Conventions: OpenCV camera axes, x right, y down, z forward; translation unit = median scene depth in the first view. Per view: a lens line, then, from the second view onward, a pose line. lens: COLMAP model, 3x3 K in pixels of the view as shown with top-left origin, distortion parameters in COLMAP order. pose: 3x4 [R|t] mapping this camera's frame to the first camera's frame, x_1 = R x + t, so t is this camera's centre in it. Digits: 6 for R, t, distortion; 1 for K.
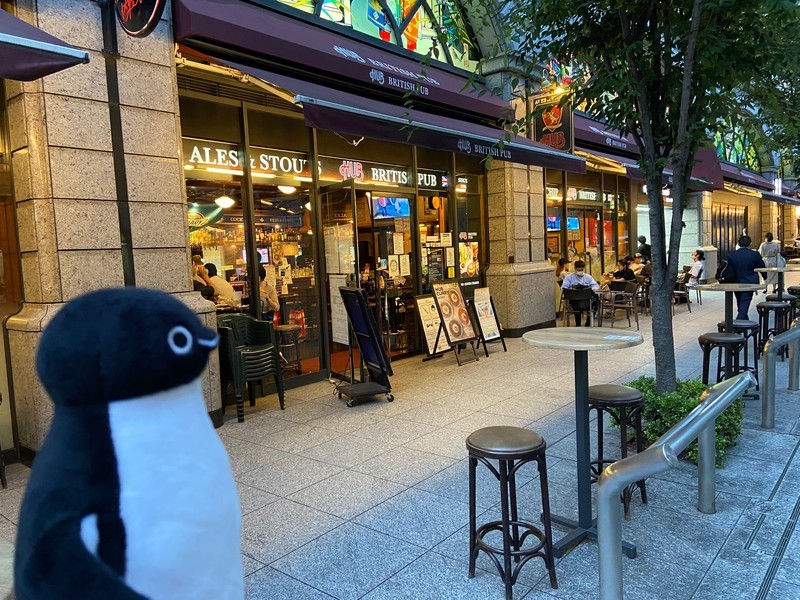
lens RADIAL K [[615.0, 0, 400.2], [0, 615.0, 301.3], [0, 0, 1]] dist [0.011678, -0.010834]
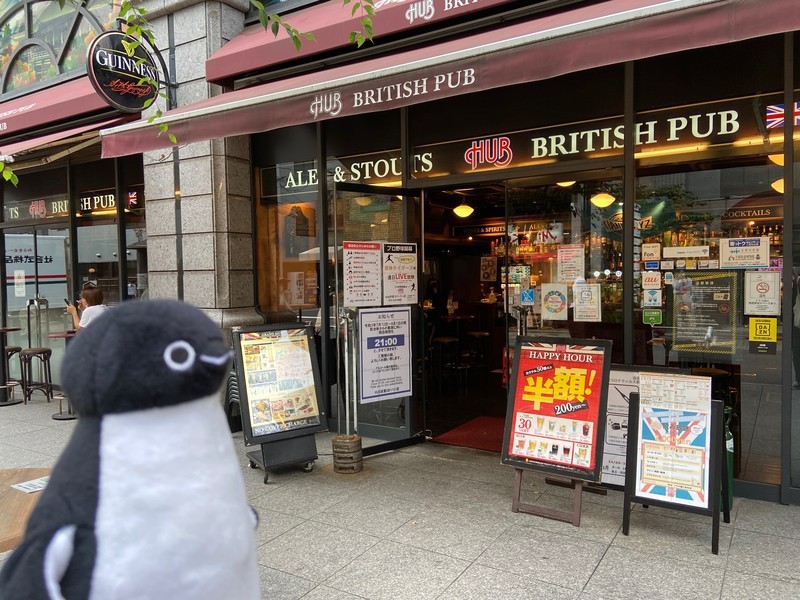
lens RADIAL K [[615.0, 0, 399.9], [0, 615.0, 300.6], [0, 0, 1]] dist [0.011678, -0.010834]
pose [[0.140530, 0.084521, -0.986462, 0.640219], [-0.057615, 0.995359, 0.077075, -0.114836], [0.988399, 0.046003, 0.144747, 0.930456]]
